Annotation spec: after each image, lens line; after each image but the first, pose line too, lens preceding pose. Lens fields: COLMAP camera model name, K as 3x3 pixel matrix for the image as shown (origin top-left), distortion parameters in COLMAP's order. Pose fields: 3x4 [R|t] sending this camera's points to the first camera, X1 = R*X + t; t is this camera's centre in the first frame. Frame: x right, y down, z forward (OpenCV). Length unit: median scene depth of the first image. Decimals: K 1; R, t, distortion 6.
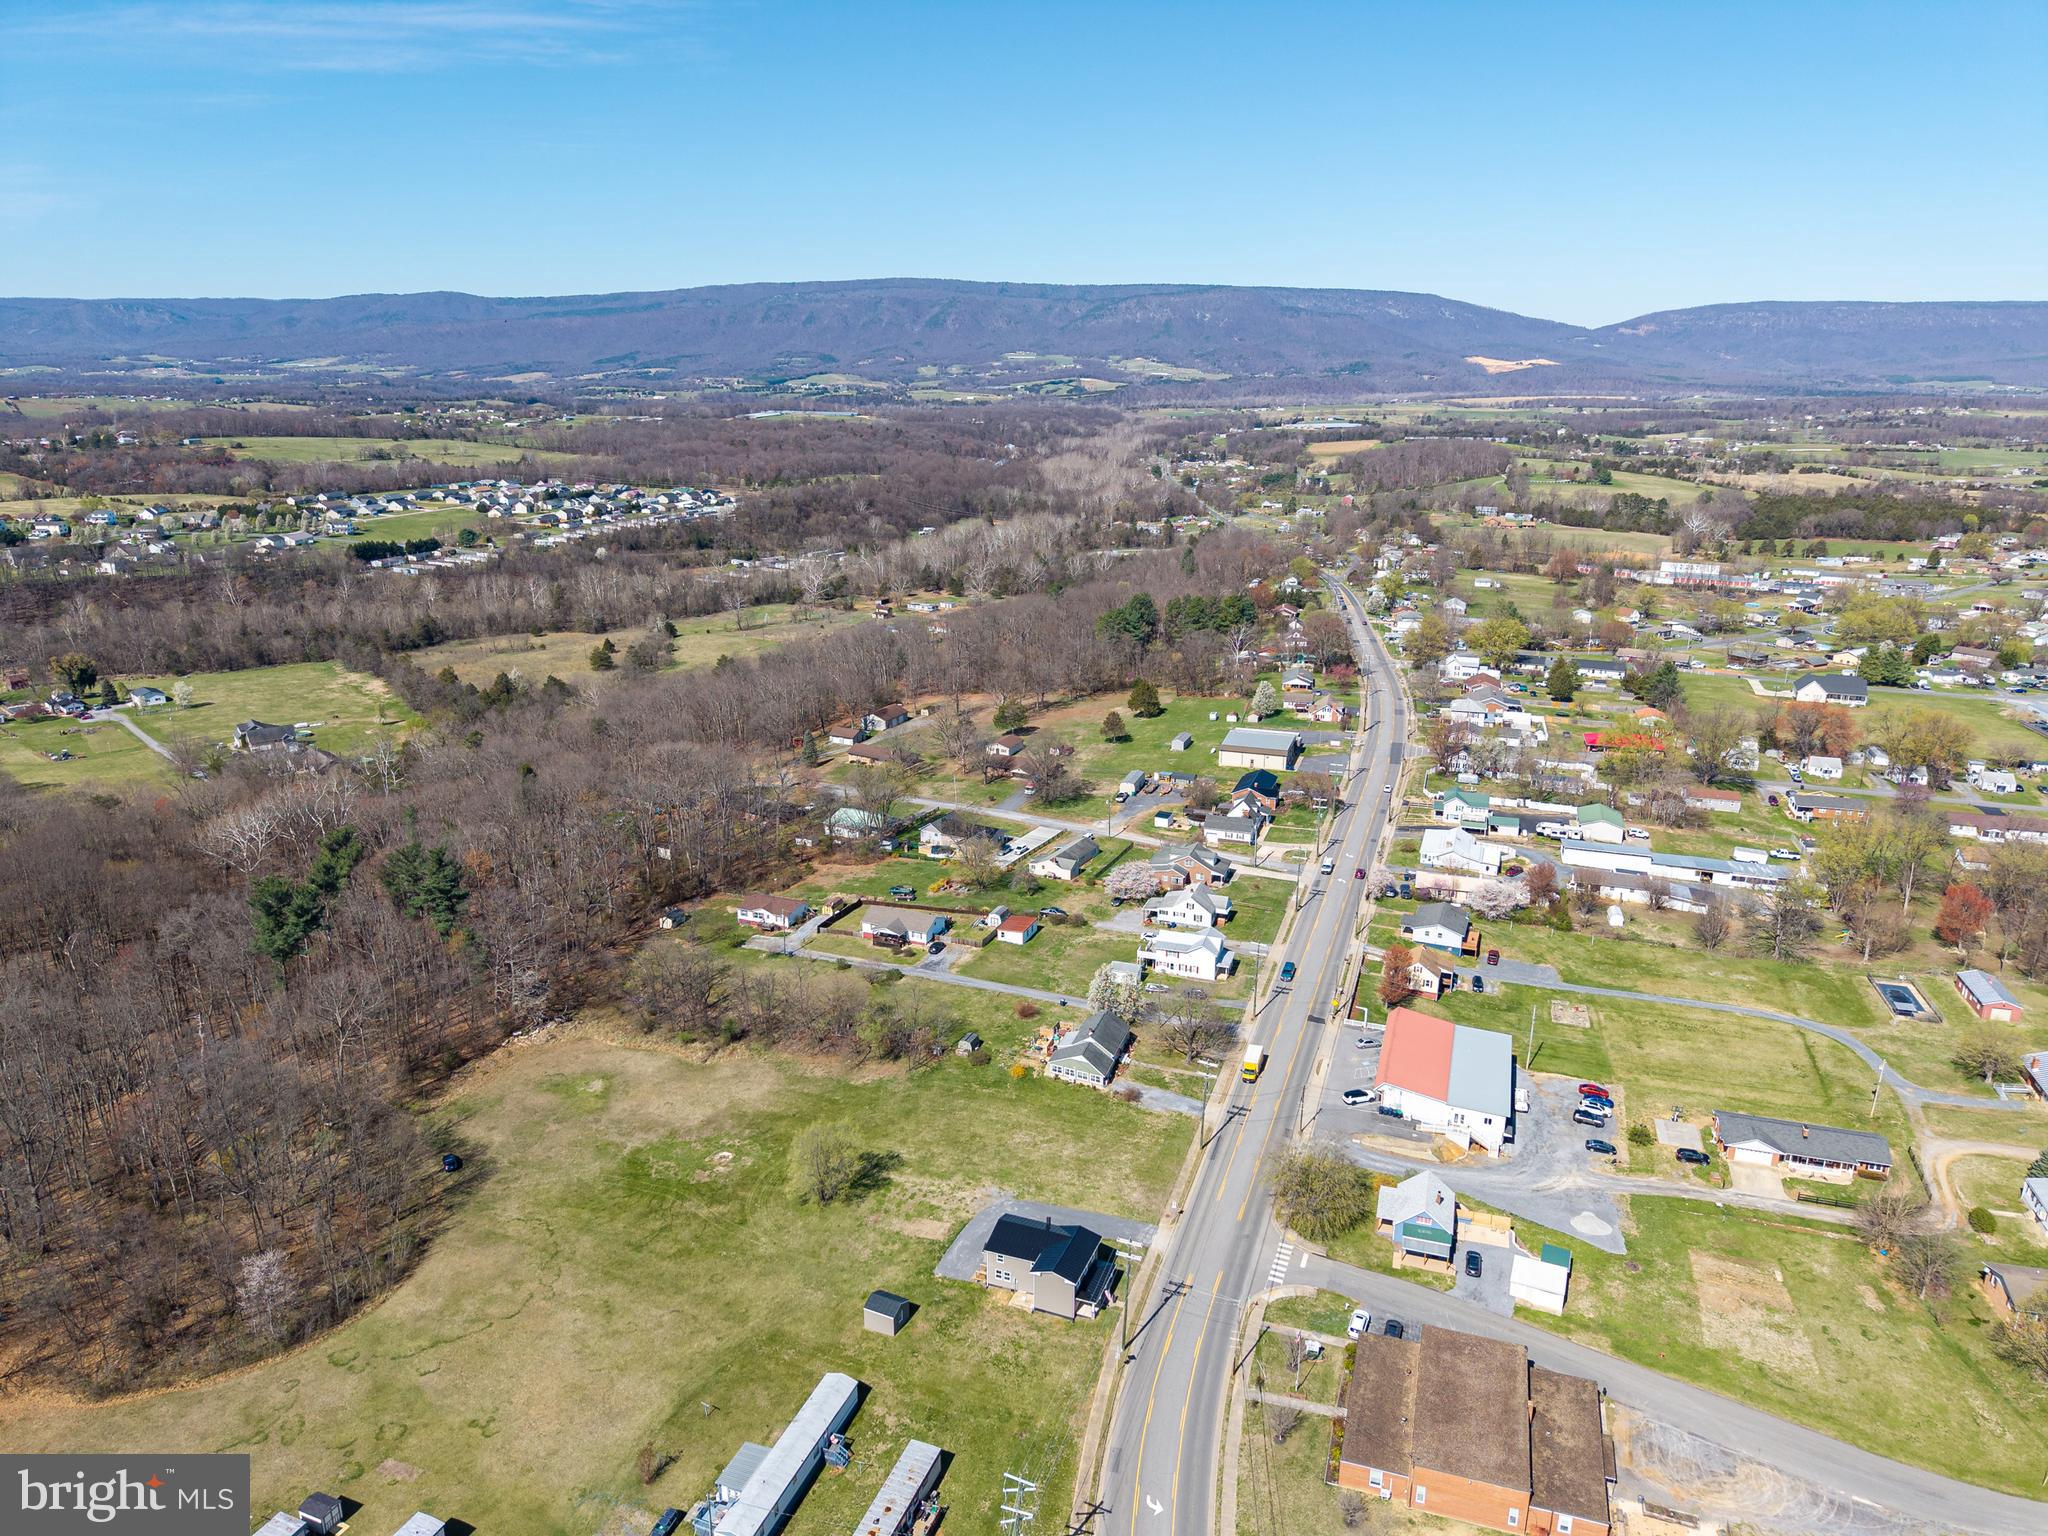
lens RADIAL K [[1369.2, 0, 1032.9], [0, 1369.2, 755.4], [0, 0, 1]] dist [0.043082, -0.056412]
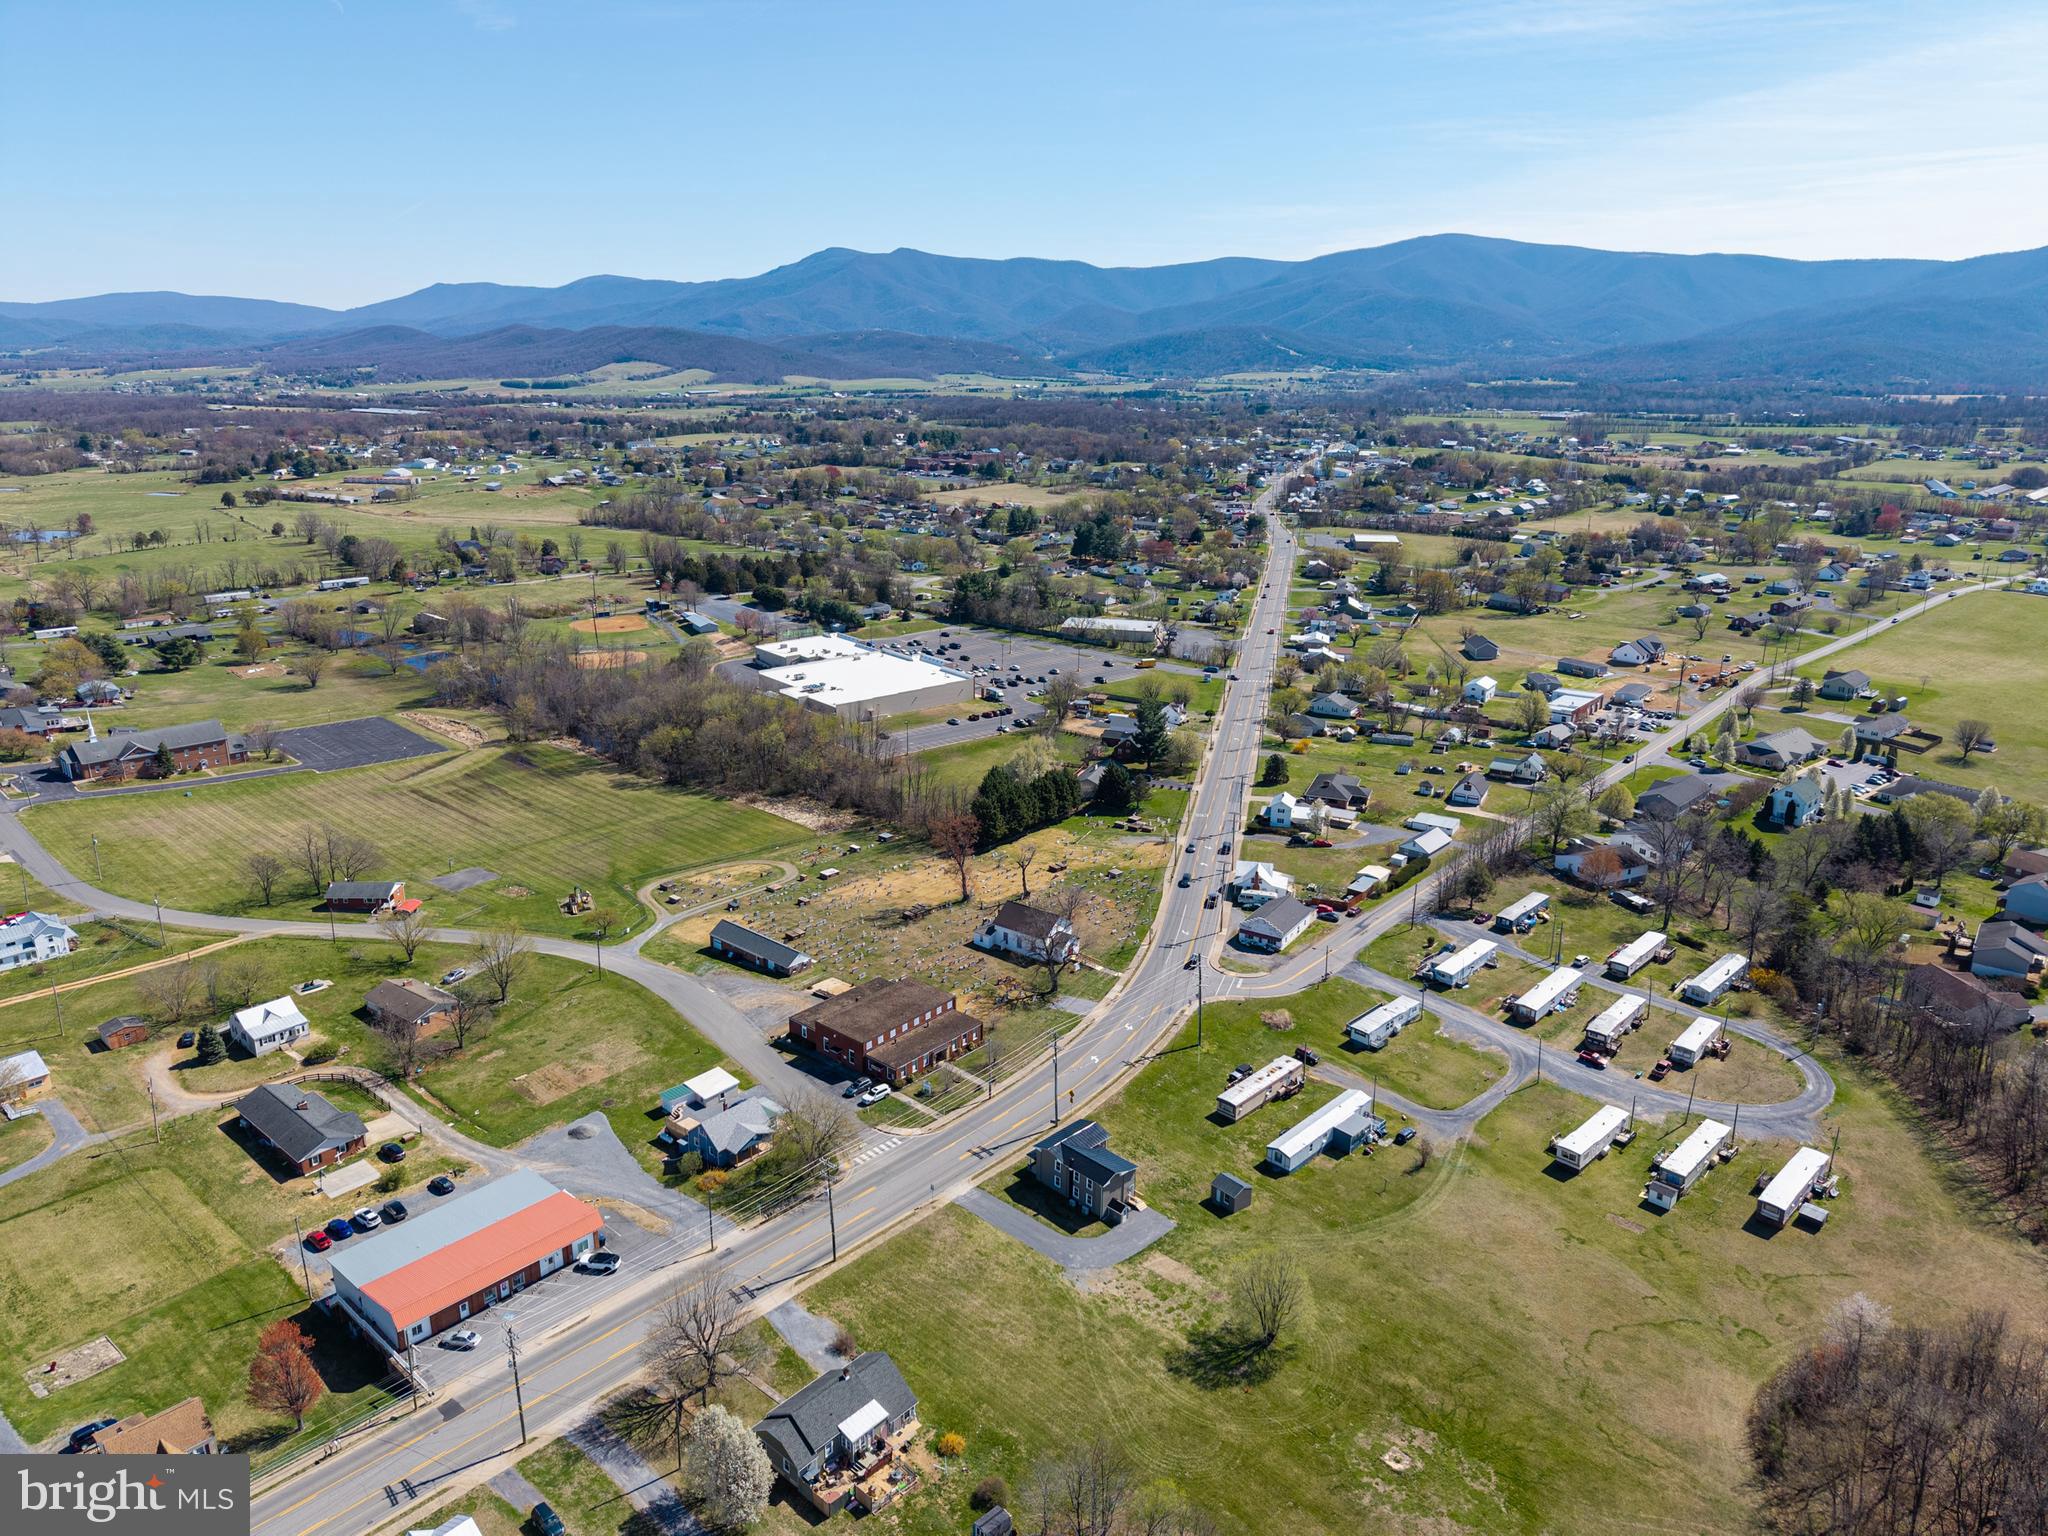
lens RADIAL K [[1369.2, 0, 1032.9], [0, 1369.2, 755.4], [0, 0, 1]] dist [0.043082, -0.056412]
pose [[-0.922296, -0.125158, 0.365659, -0.261261], [0.095994, 0.842282, 0.530420, -0.415913], [-0.374374, 0.524305, -0.764819, 1.398276]]
